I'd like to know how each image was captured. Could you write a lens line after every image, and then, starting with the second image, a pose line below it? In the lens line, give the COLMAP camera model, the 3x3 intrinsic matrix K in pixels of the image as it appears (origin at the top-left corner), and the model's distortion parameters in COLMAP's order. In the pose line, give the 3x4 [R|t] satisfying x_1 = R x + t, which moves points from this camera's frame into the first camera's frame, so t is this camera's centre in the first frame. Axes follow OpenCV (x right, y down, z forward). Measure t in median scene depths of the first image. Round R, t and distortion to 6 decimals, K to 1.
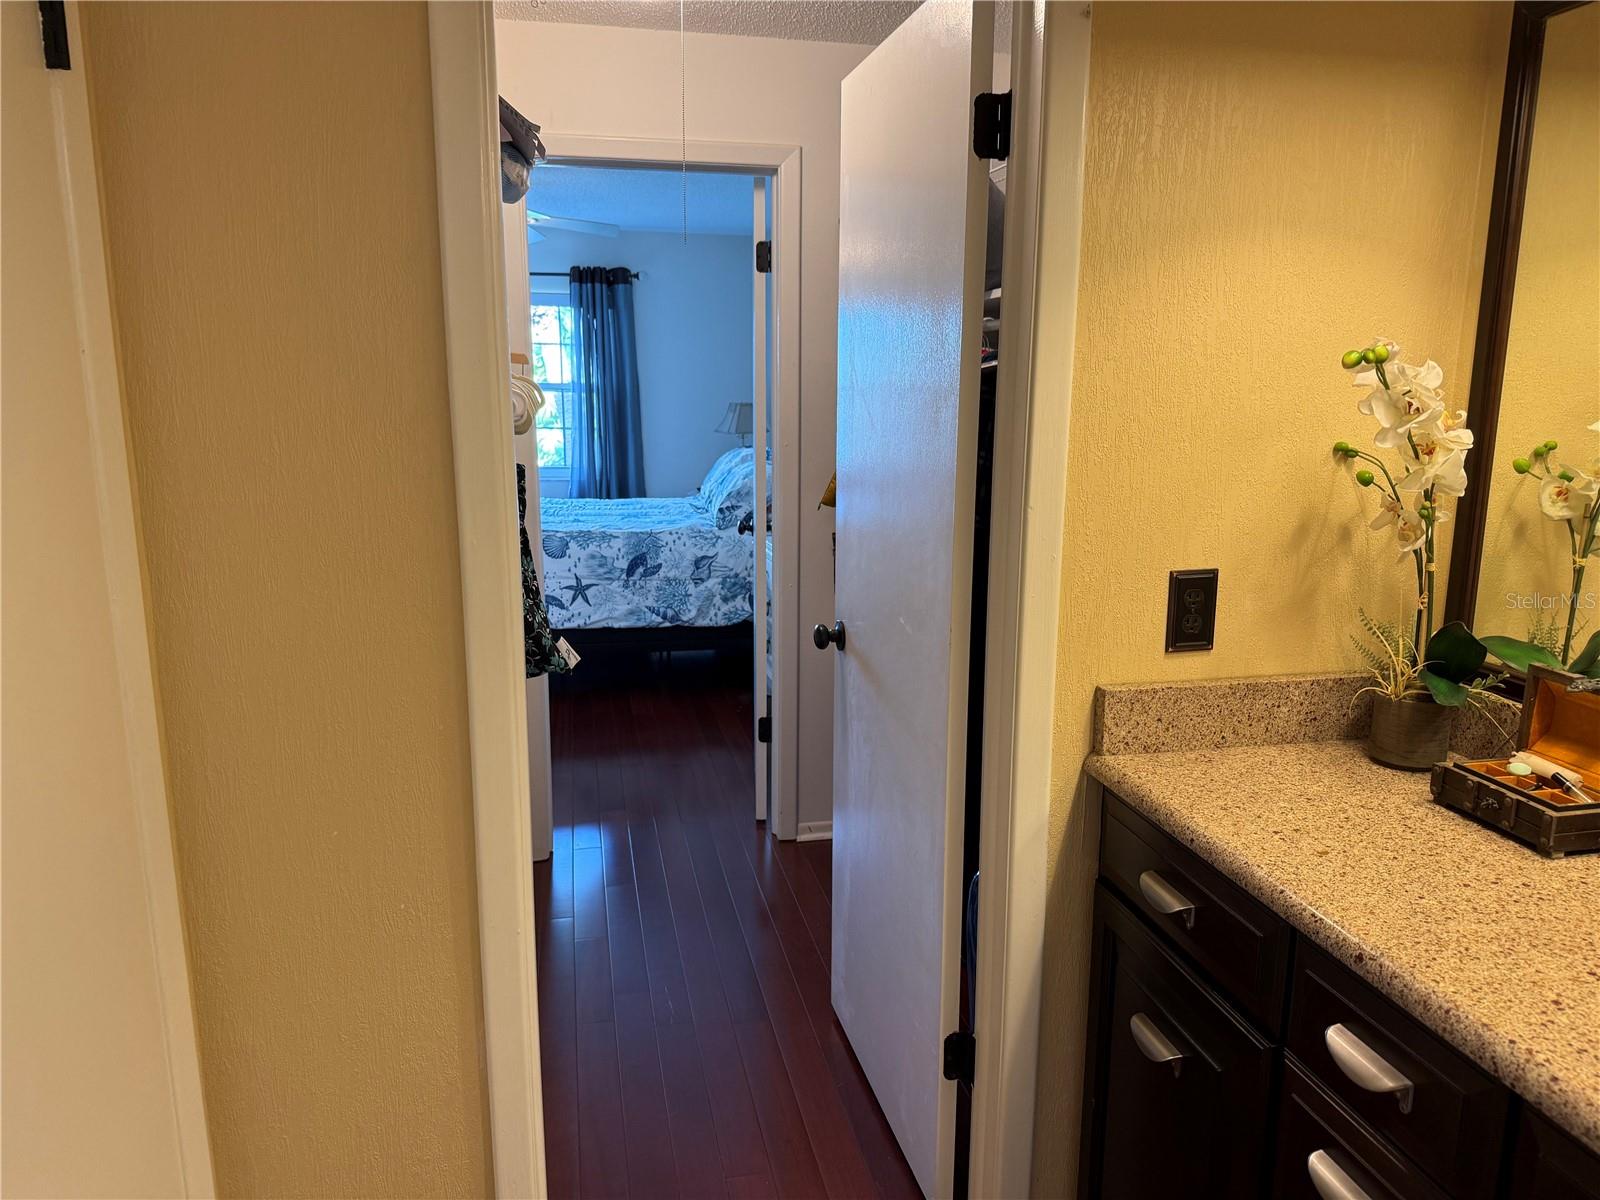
lens RADIAL K [[1118.6, 0, 836.1], [0, 1118.6, 603.6], [0, 0, 1]] dist [0.059310, -0.076074]
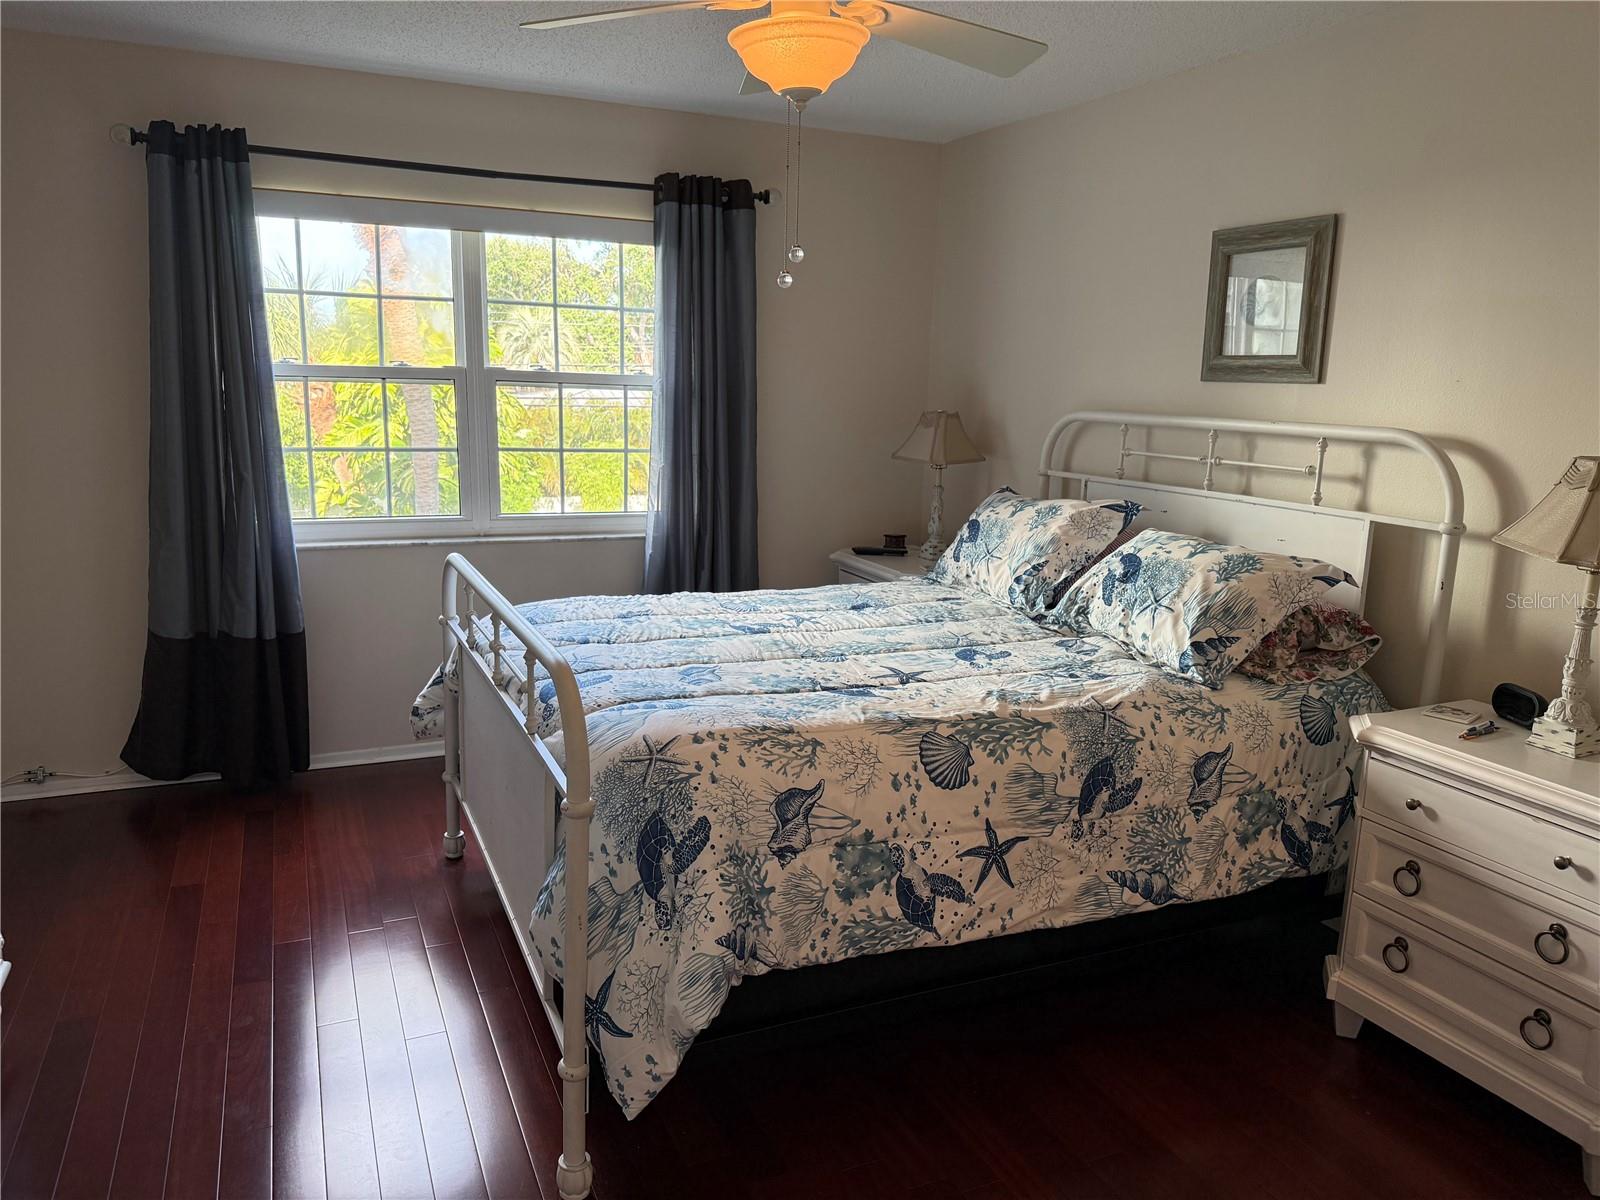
lens RADIAL K [[1118.6, 0, 828.4], [0, 1118.6, 614.2], [0, 0, 1]] dist [0.059310, -0.076074]
pose [[0.981840, -0.025102, 0.188041, -0.368742], [0.021250, 0.999522, 0.022474, -0.116938], [-0.188516, -0.018070, 0.981904, 0.570575]]
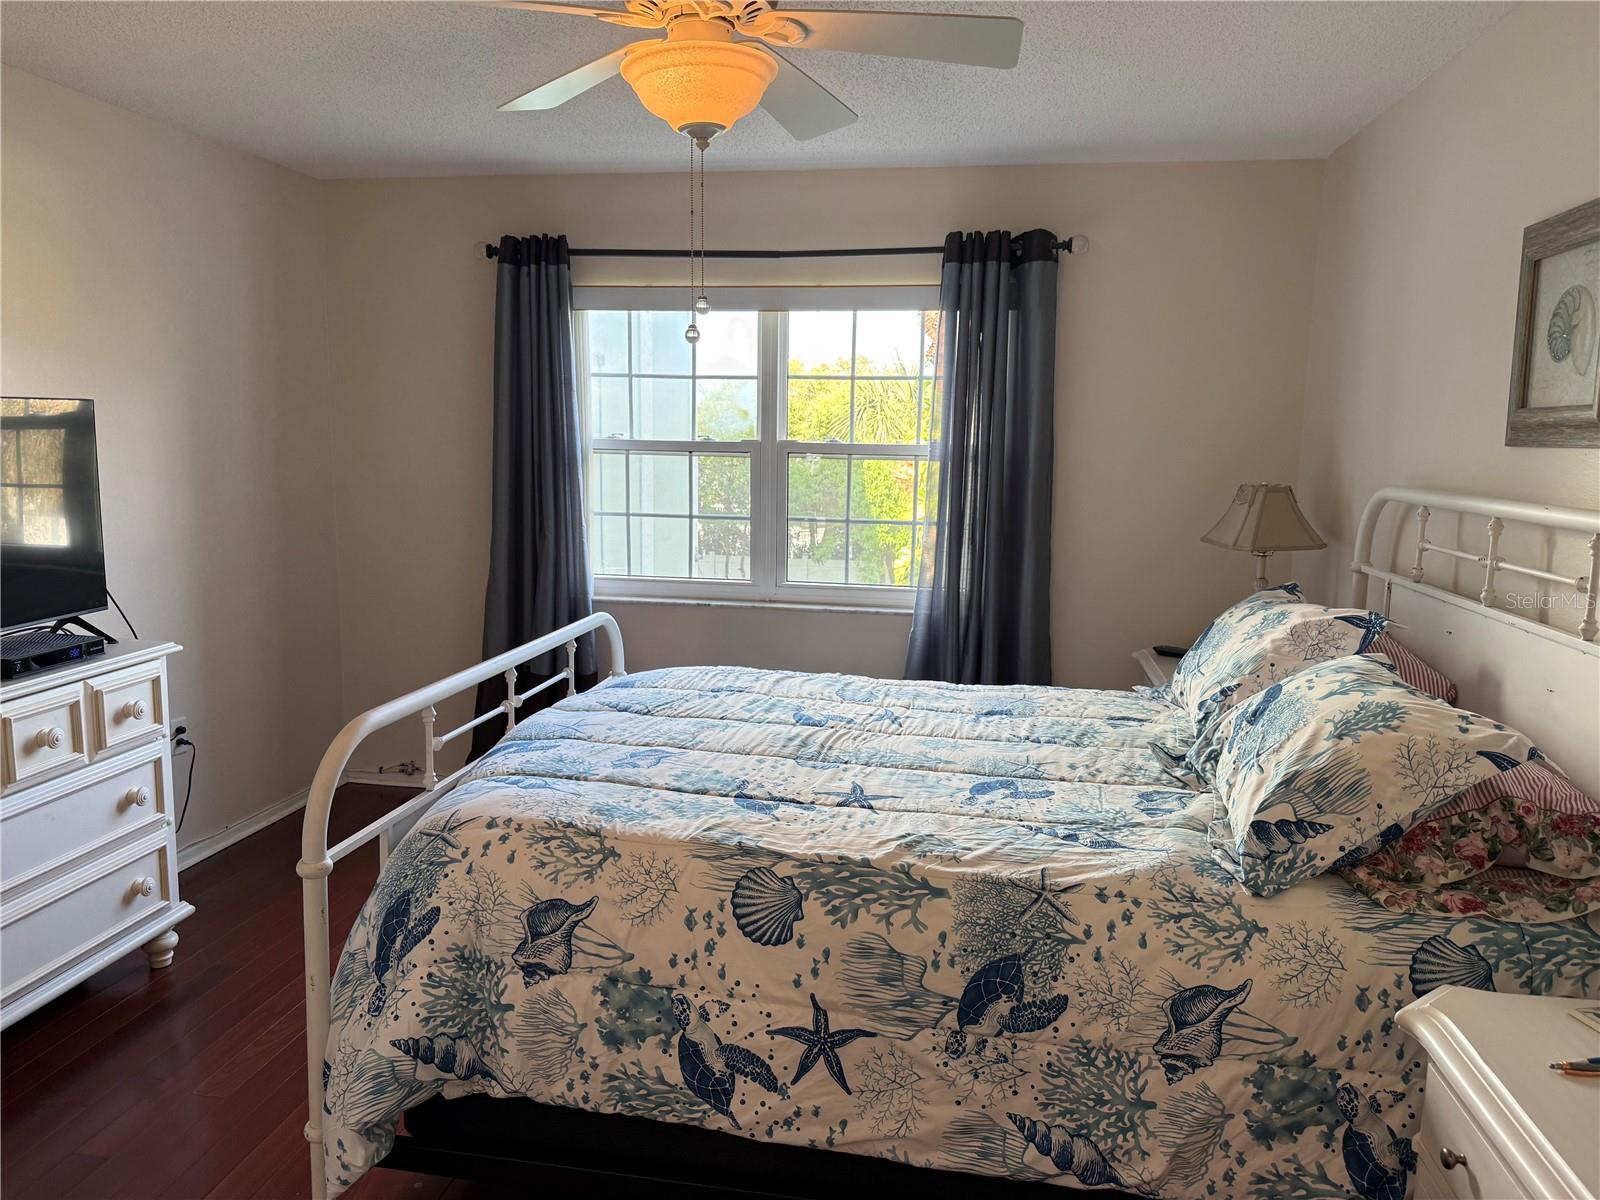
lens RADIAL K [[1118.6, 0, 802.3], [0, 1118.6, 625.5], [0, 0, 1]] dist [0.059310, -0.076074]
pose [[0.922362, 0.070608, -0.379819, -0.109878], [-0.082861, 0.996433, -0.015987, -0.132432], [0.377336, 0.046218, 0.924922, 0.661508]]
